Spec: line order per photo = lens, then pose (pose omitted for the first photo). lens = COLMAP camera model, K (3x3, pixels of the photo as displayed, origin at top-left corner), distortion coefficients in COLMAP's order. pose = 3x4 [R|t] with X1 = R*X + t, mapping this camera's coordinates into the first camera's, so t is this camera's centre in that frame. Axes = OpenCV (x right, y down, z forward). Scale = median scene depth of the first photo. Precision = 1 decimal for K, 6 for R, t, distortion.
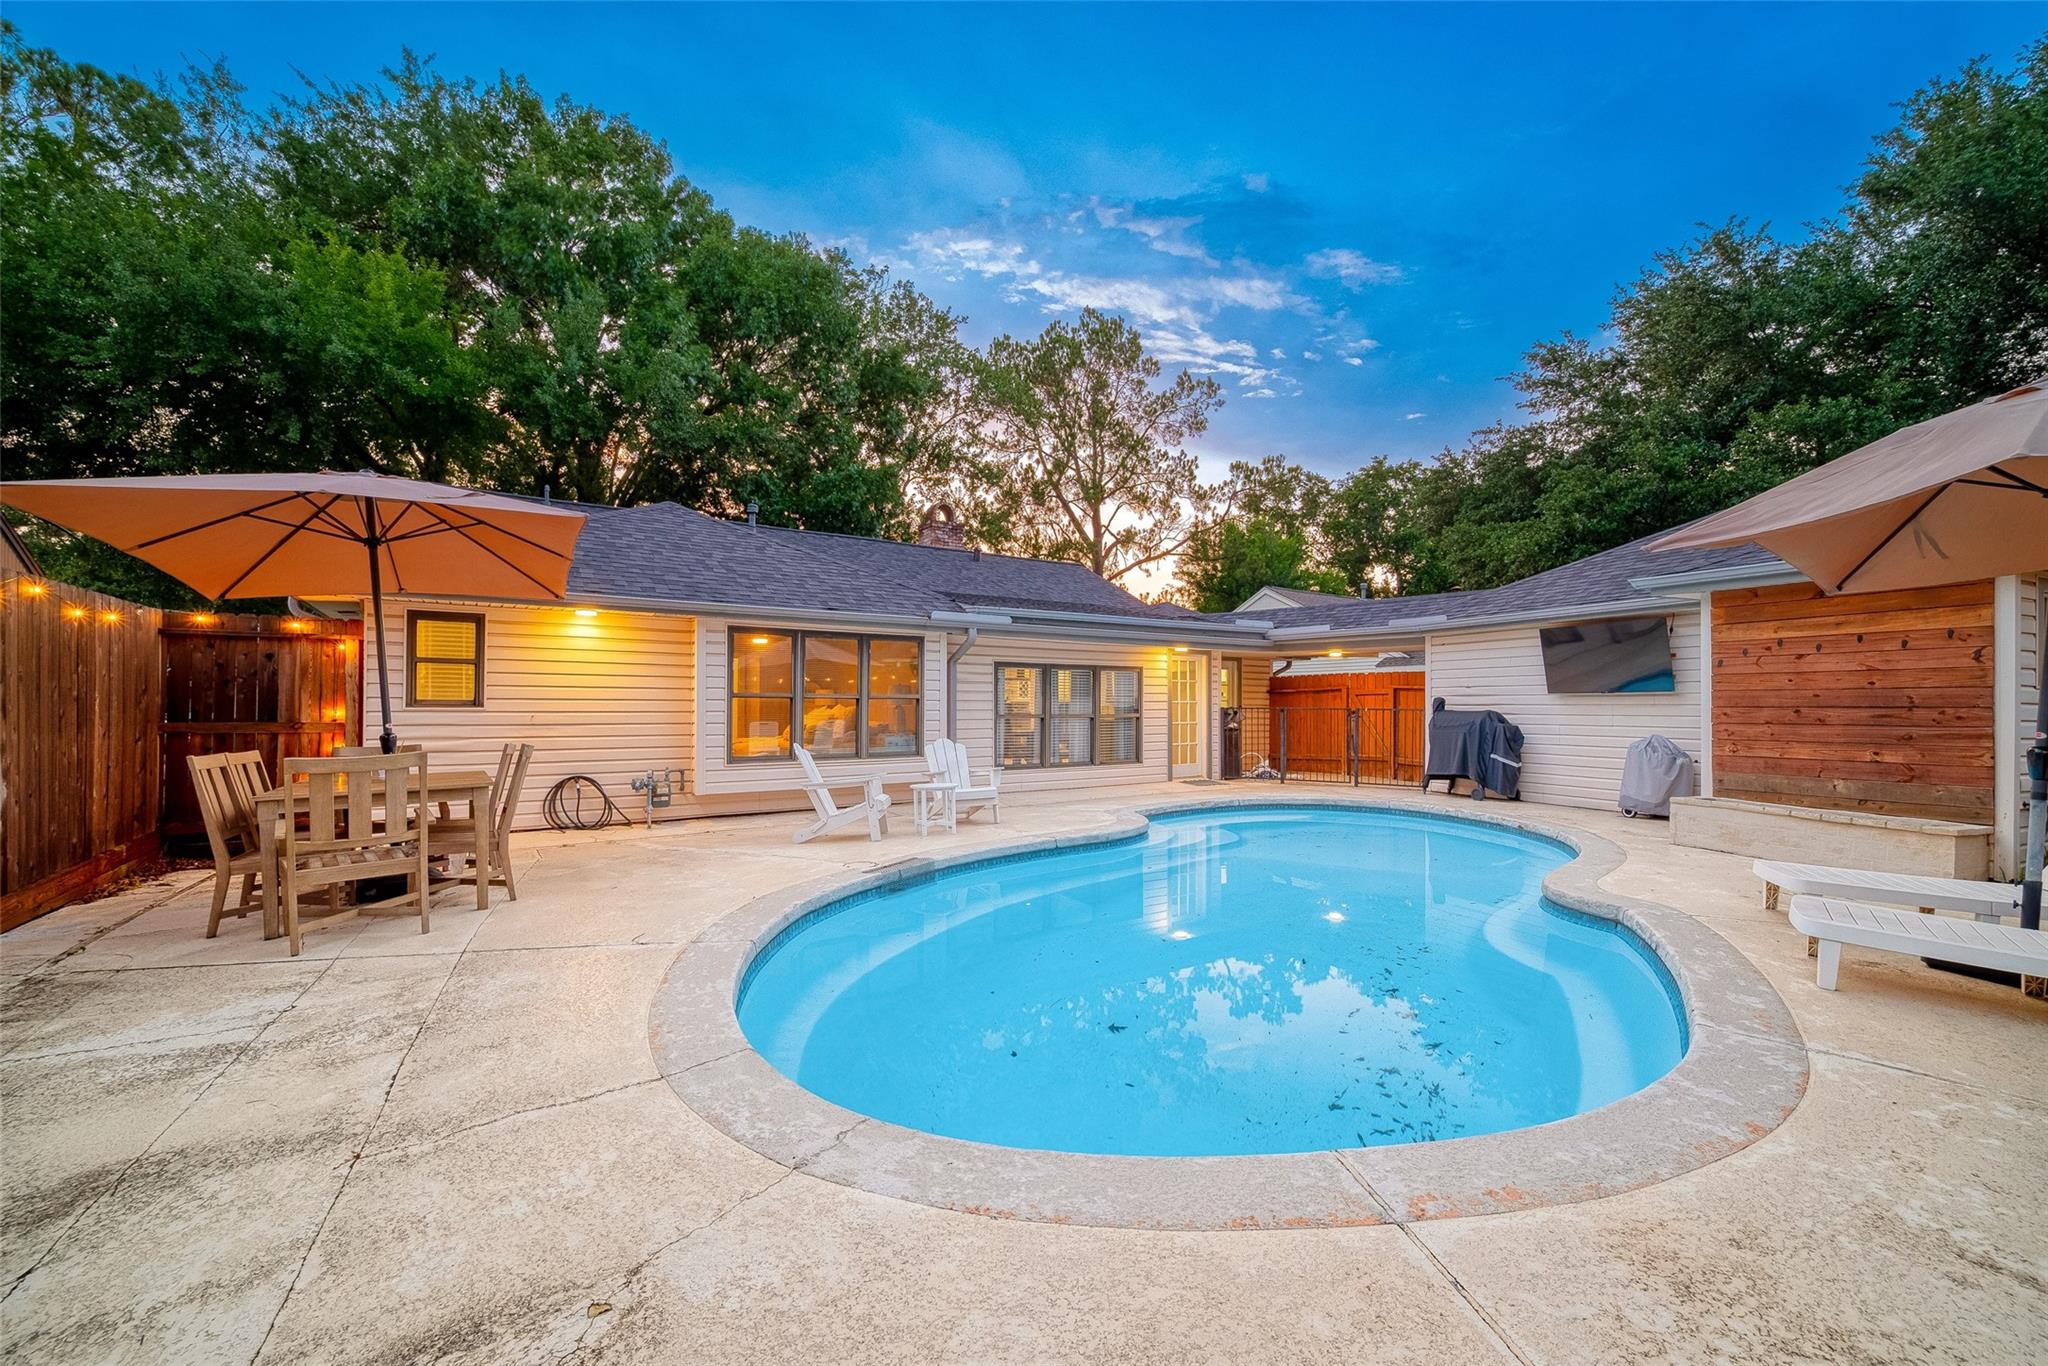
lens RADIAL K [[818.4, 0, 1047.2], [0, 818.4, 699.7], [0, 0, 1]] dist [-0.000626, -0.000308]
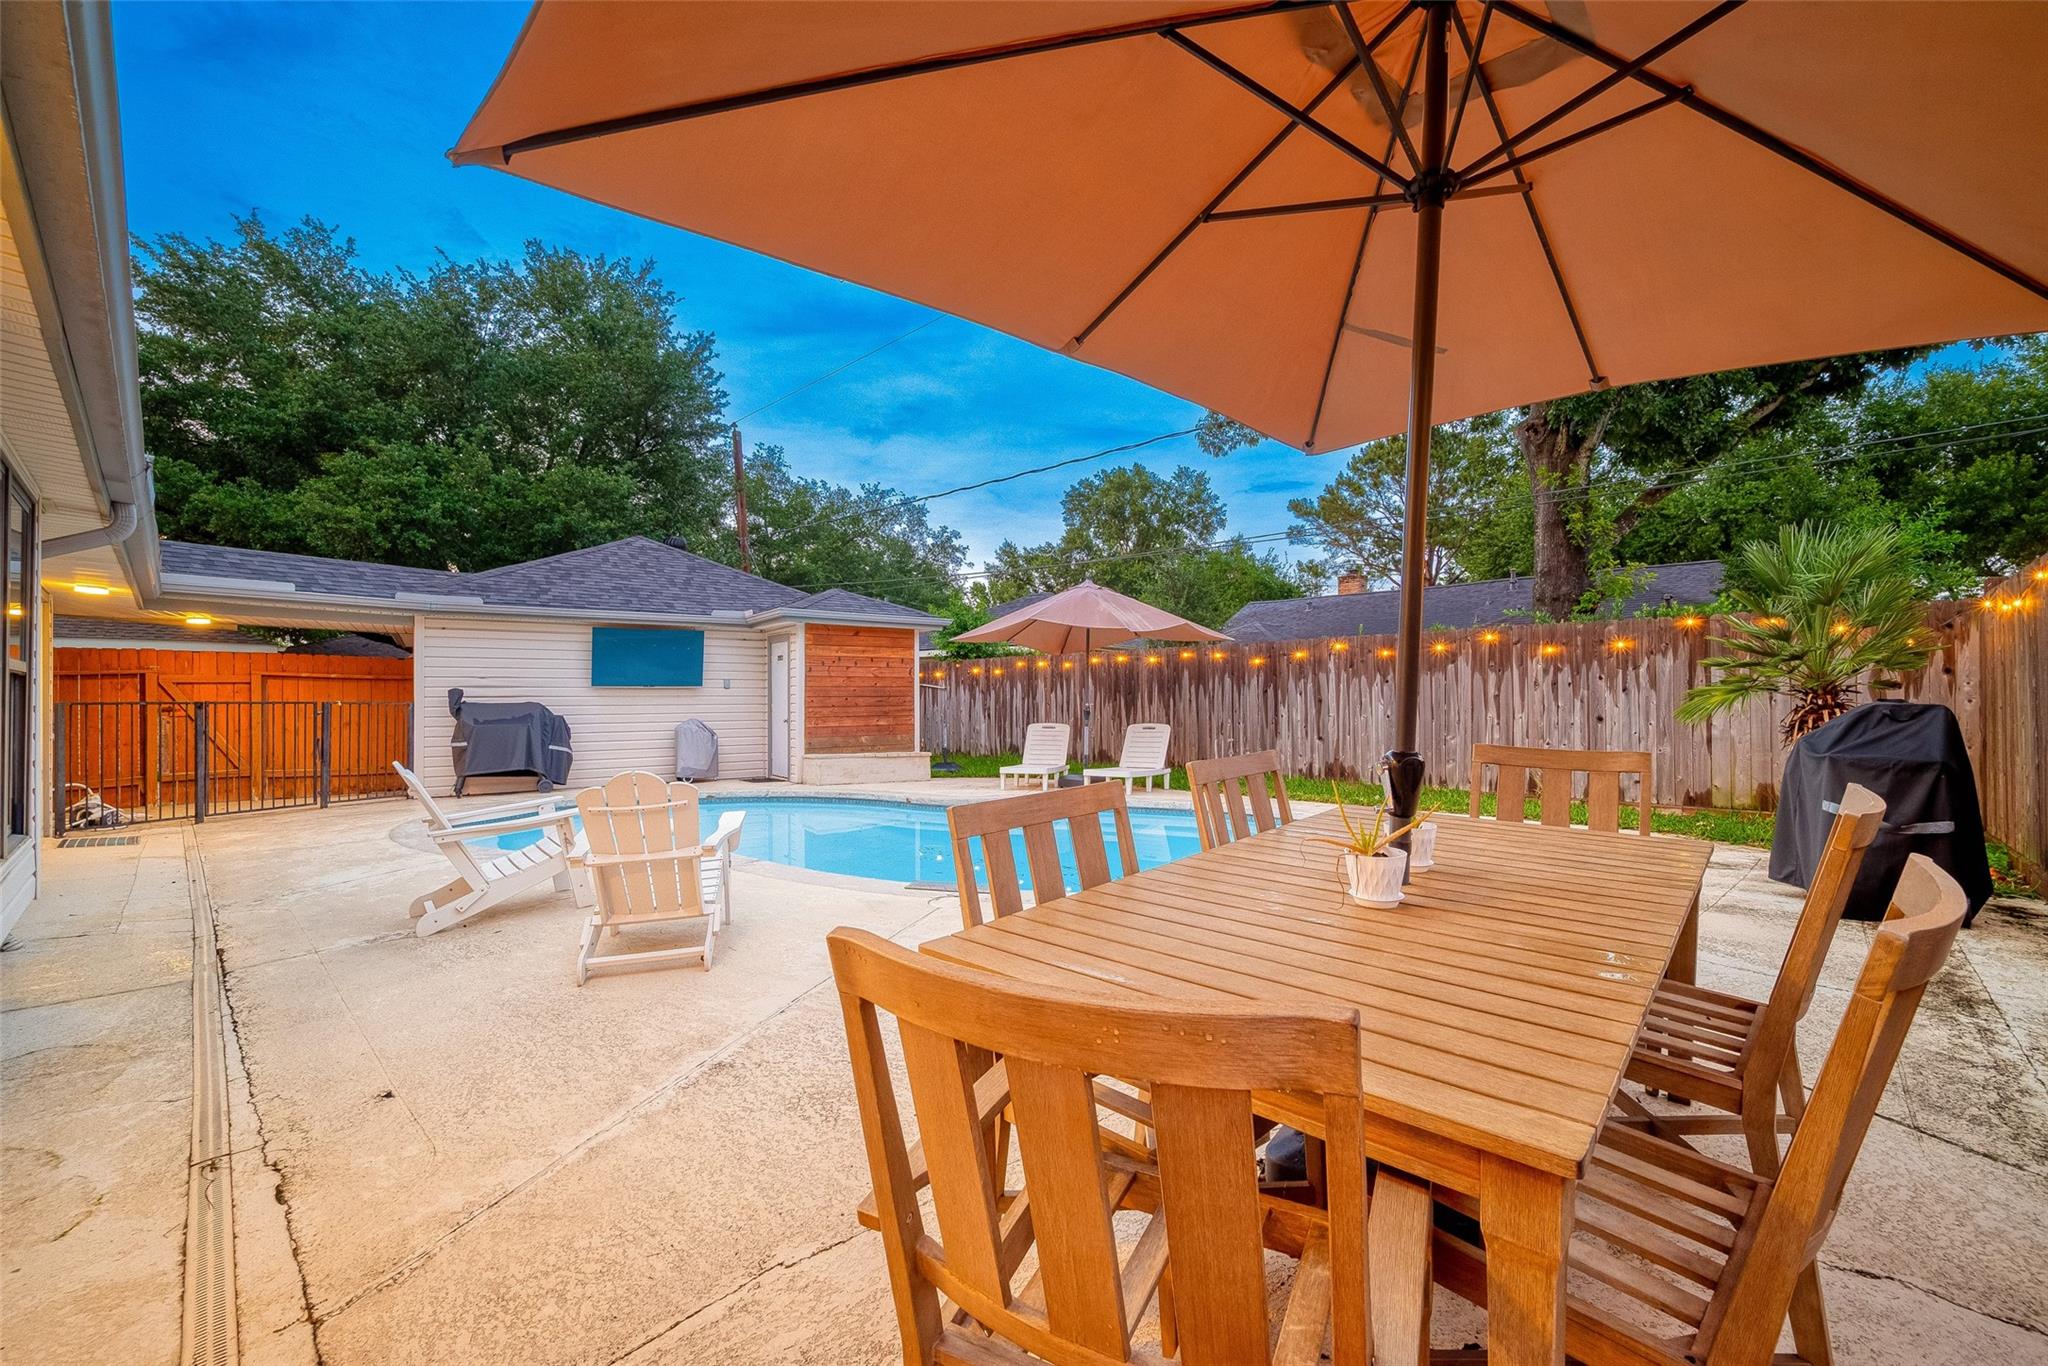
lens RADIAL K [[822.2, 0, 1032.8], [0, 822.2, 696.9], [0, 0, 1]] dist [-0.000474, 0.000039]
pose [[-0.189666, 0.001859, 0.981847, -0.520700], [-0.001161, 0.999997, -0.002118, 0.007799], [-0.981848, -0.001542, -0.189663, 0.561154]]
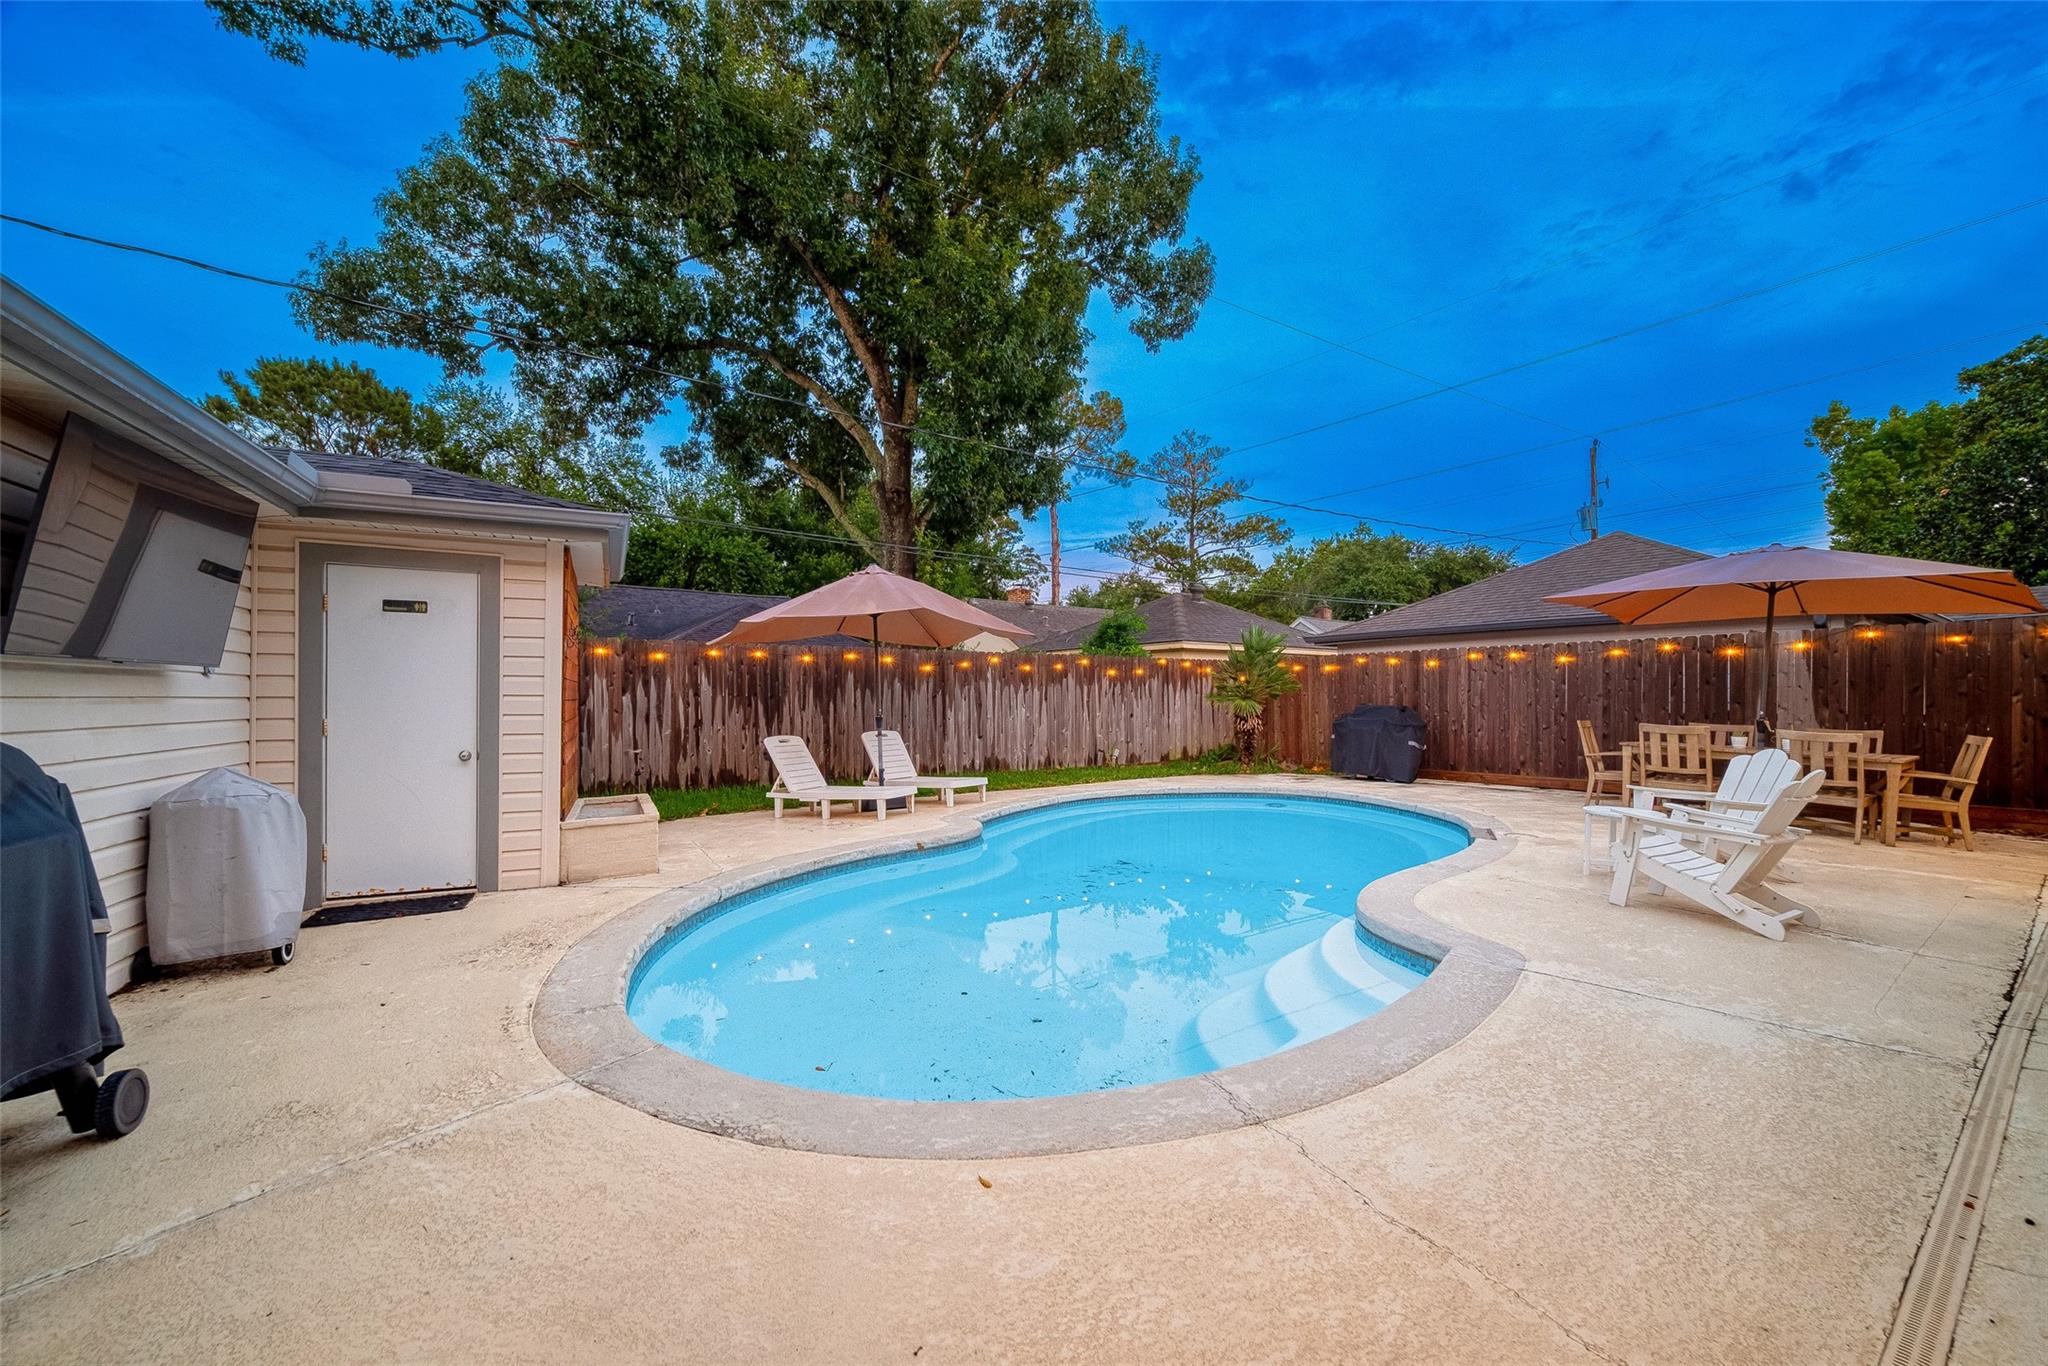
lens RADIAL K [[822.2, 0, 1032.8], [0, 822.2, 696.9], [0, 0, 1]] dist [-0.000474, 0.000039]
pose [[-0.999800, -0.001468, -0.019924, 0.251250], [-0.001331, 0.999975, -0.006893, 0.006442], [0.019934, -0.006865, -0.999778, 1.128041]]
